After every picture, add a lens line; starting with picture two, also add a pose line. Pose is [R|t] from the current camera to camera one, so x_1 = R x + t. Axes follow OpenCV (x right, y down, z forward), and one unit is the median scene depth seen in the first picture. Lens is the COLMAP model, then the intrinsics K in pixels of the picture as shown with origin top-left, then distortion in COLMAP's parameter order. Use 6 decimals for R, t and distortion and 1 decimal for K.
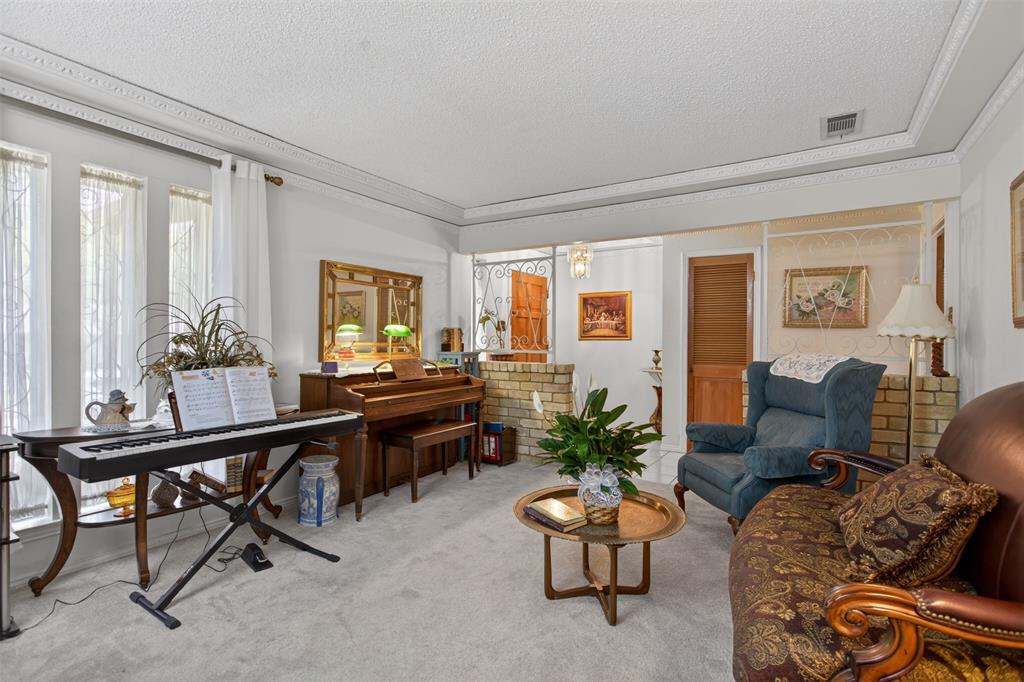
lens RADIAL K [[486.7, 0, 518.2], [0, 486.7, 340.9], [0, 0, 1]] dist [-0.003415, 0.001398]
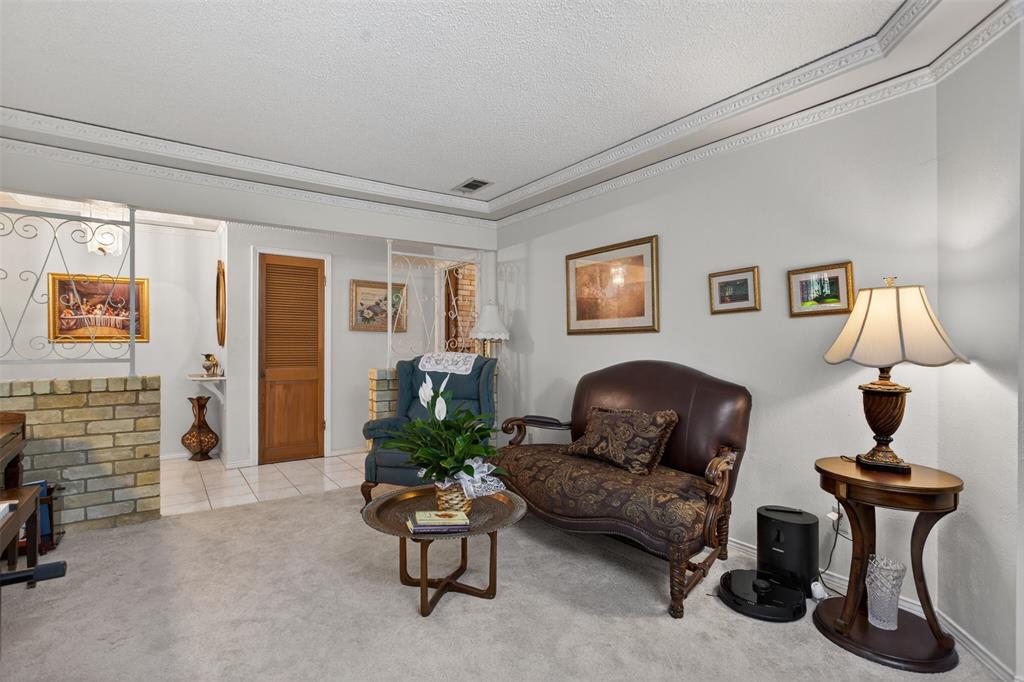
lens RADIAL K [[486.7, 0, 515.0], [0, 486.7, 338.4], [0, 0, 1]] dist [-0.003415, 0.001398]
pose [[0.389430, 0.004142, 0.921047, -0.348895], [0.003441, 0.999976, -0.005952, -0.001632], [-0.921050, 0.005488, 0.389406, 0.220269]]
